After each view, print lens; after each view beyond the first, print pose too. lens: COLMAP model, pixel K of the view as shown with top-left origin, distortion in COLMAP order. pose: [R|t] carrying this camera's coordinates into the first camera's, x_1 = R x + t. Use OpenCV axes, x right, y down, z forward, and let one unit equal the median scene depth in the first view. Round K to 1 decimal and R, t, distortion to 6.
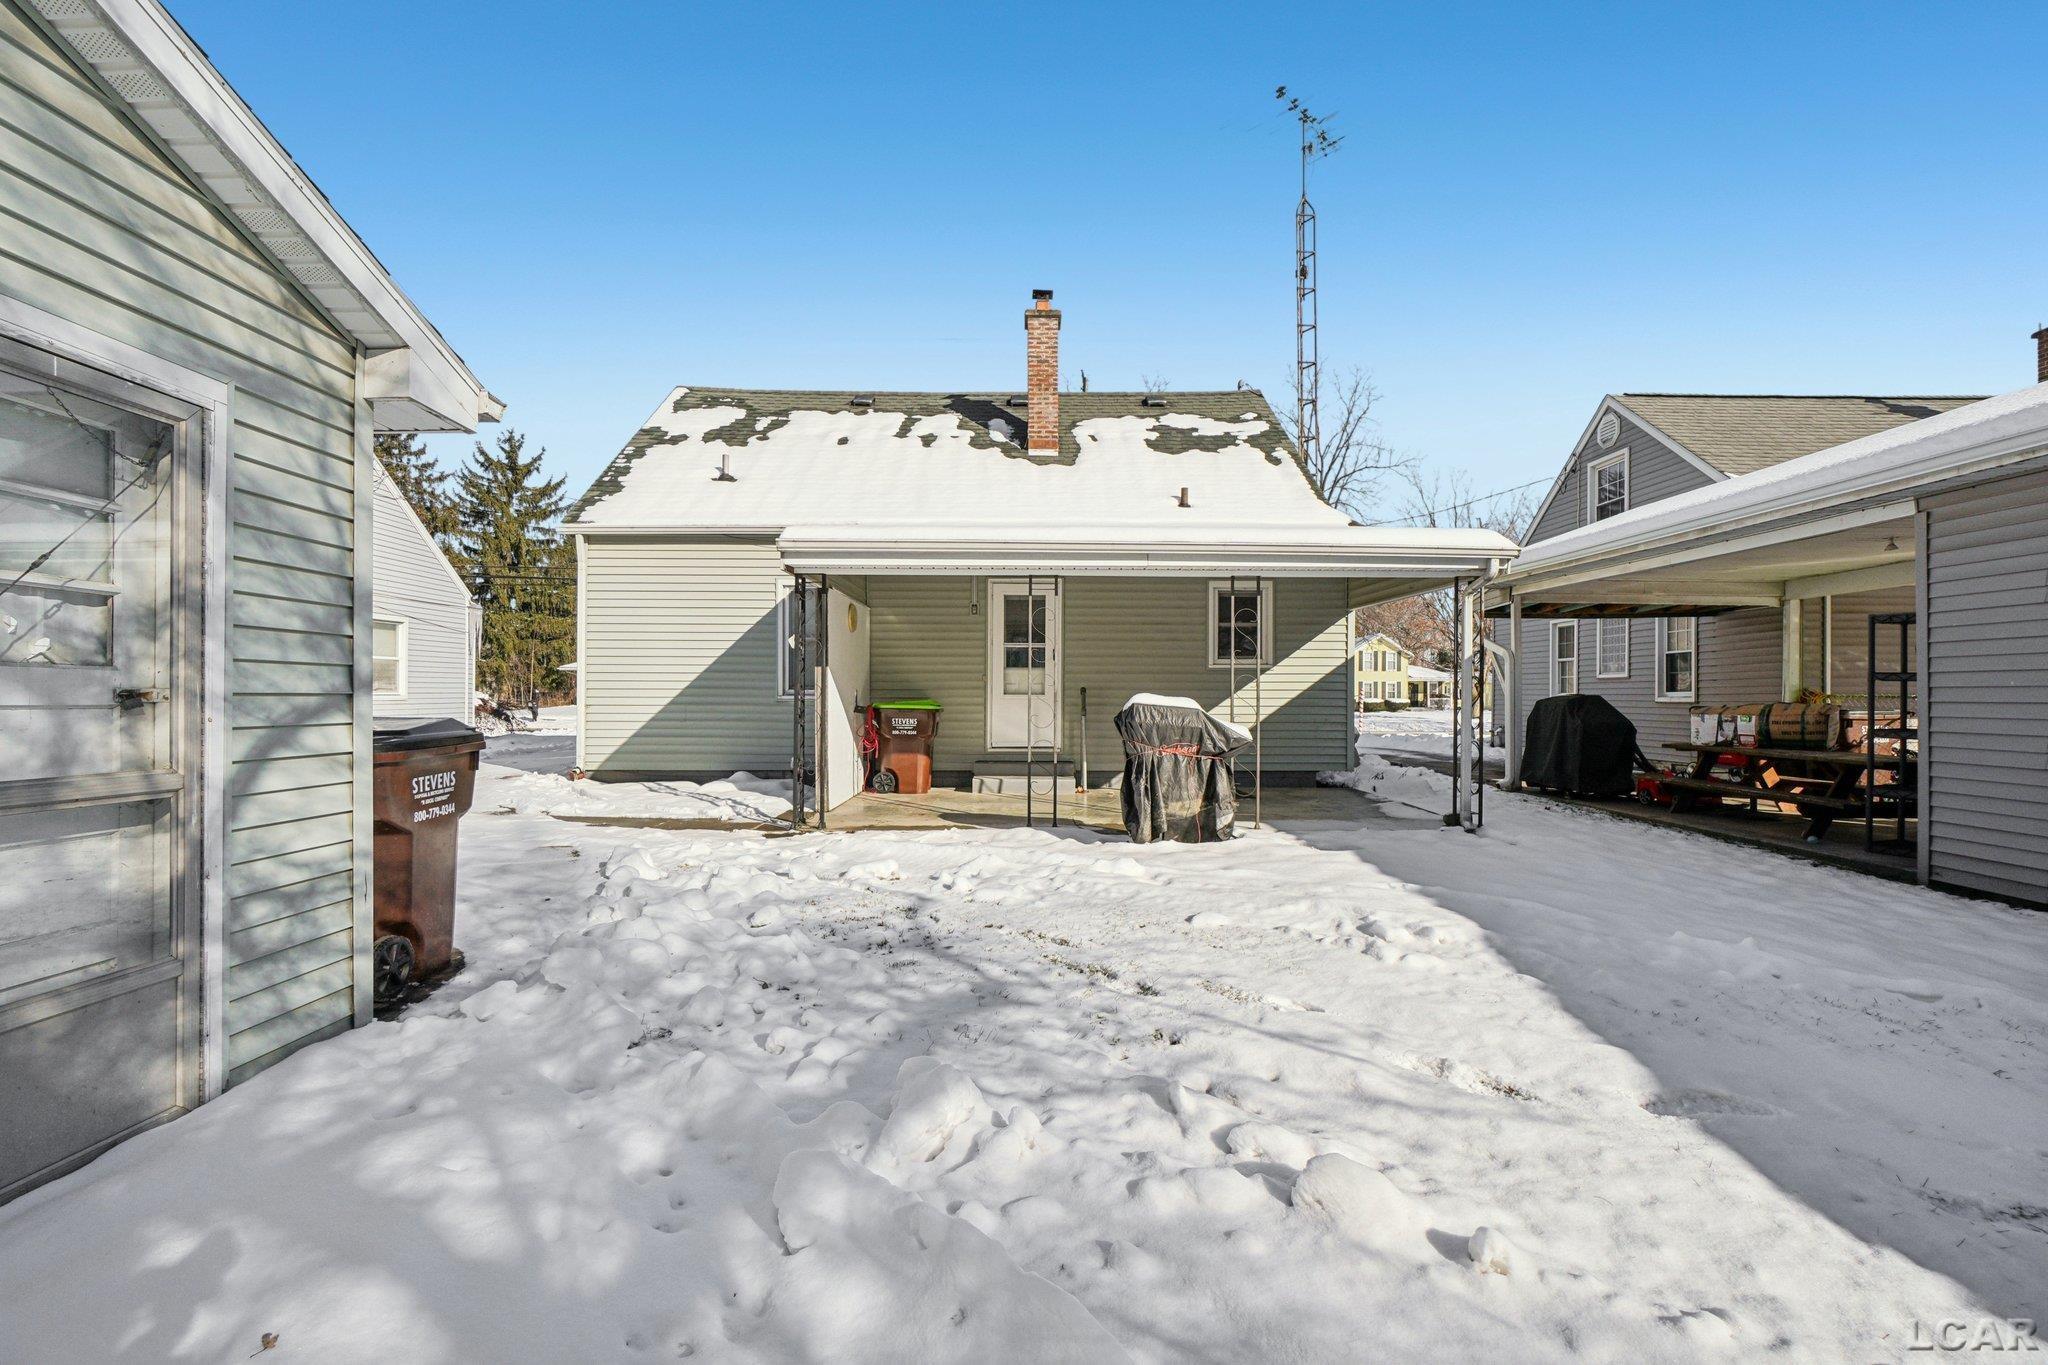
lens RADIAL K [[878.2, 0, 1043.1], [0, 878.2, 692.7], [0, 0, 1]] dist [-0.009712, 0.002549]
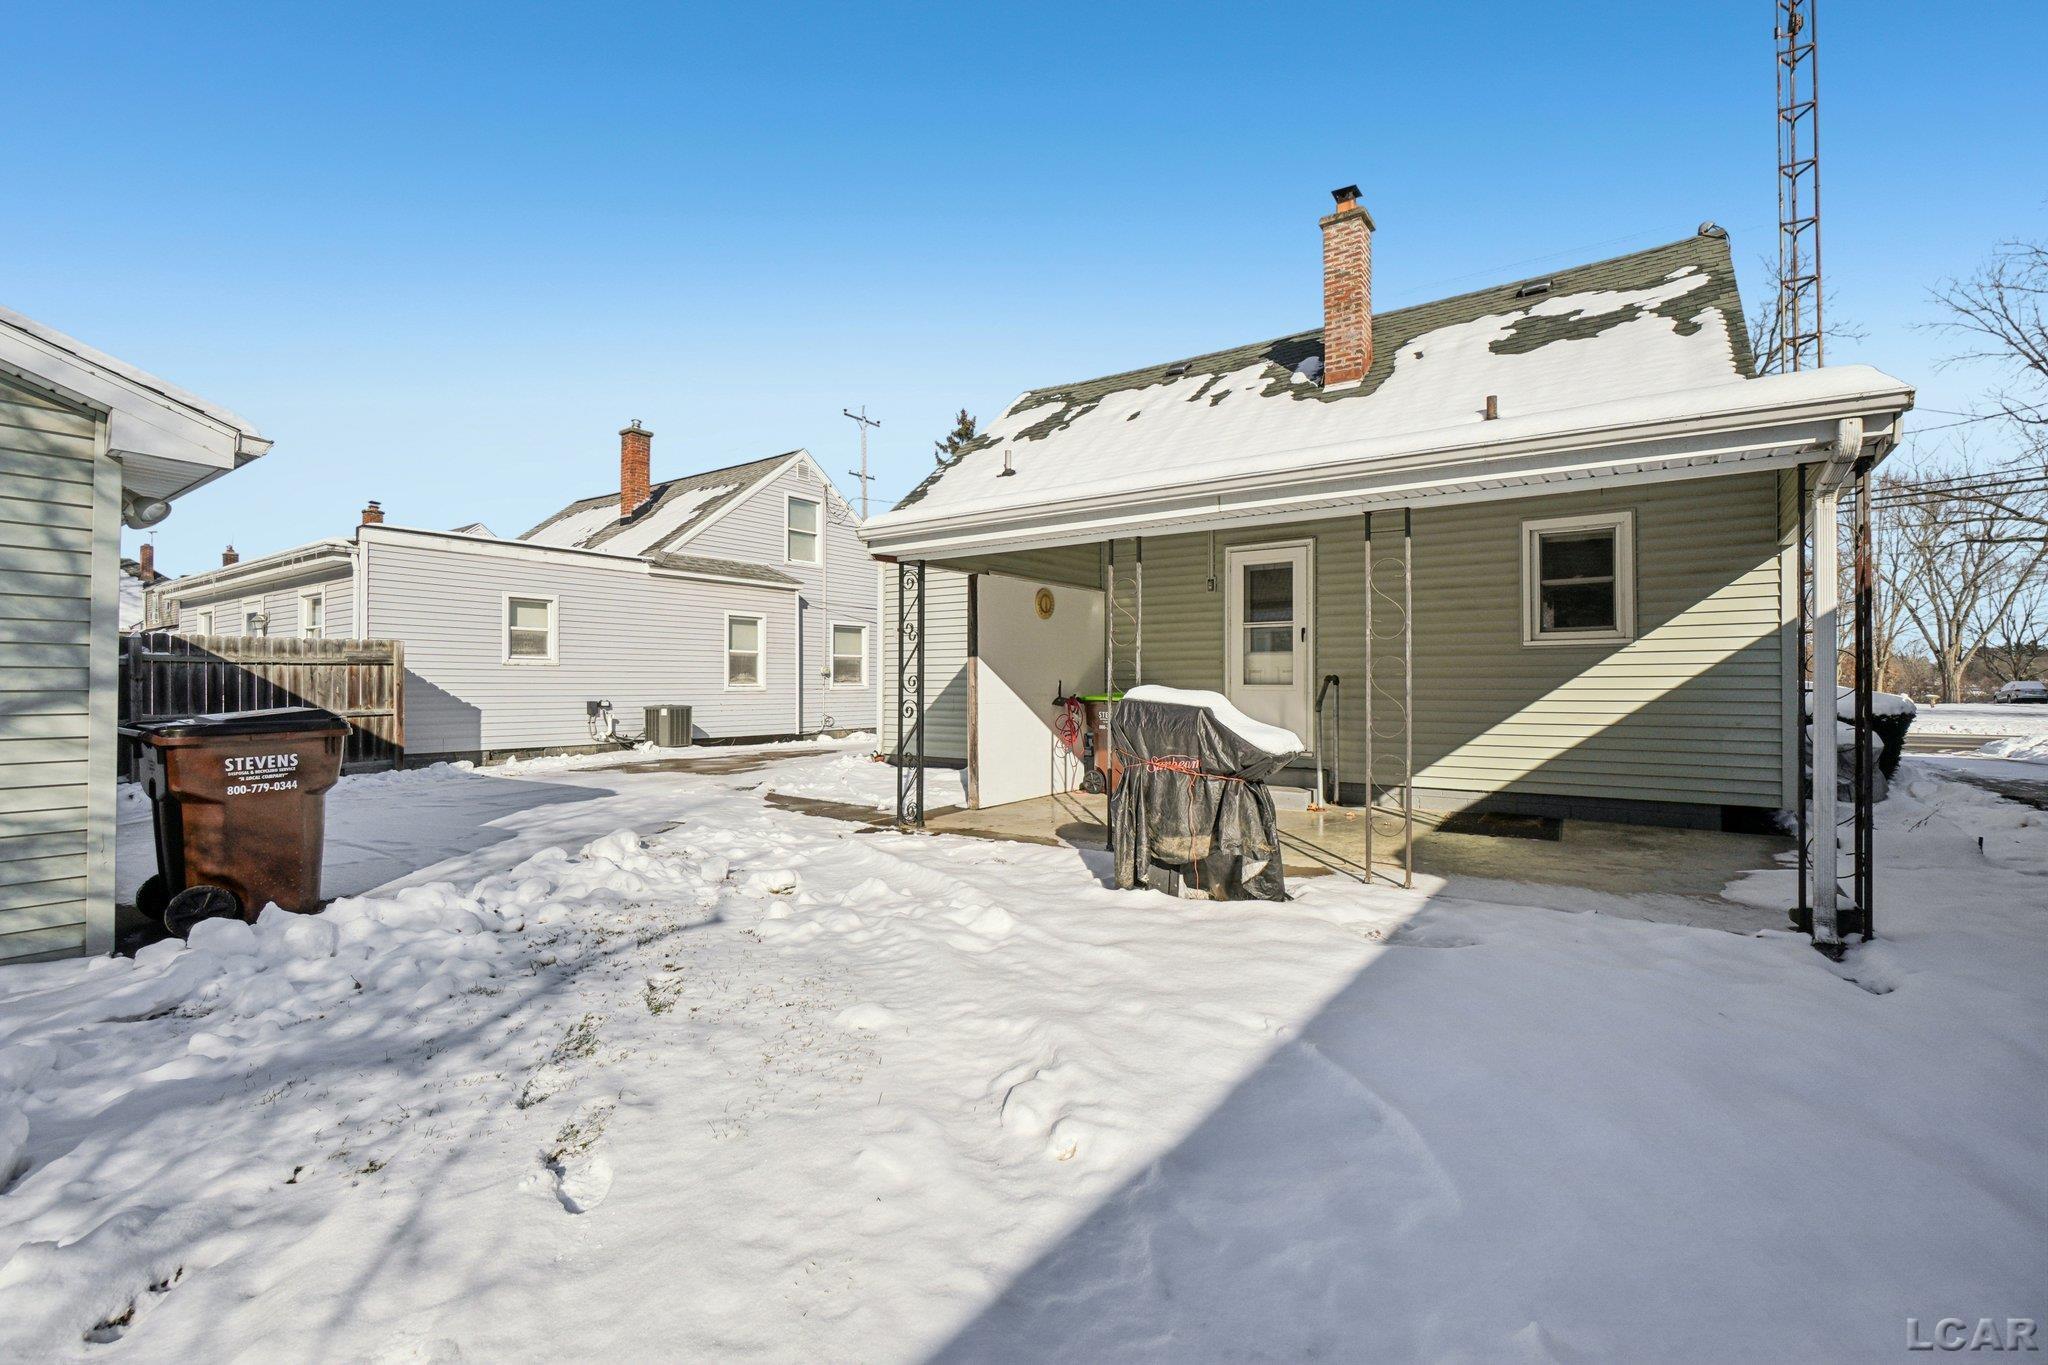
lens RADIAL K [[878.2, 0, 1029.2], [0, 878.2, 675.1], [0, 0, 1]] dist [-0.009712, 0.002549]
pose [[0.812468, -0.008619, -0.582942, 0.312160], [0.004523, 0.999954, -0.008481, -0.001074], [0.582989, 0.004254, 0.812469, 0.229906]]
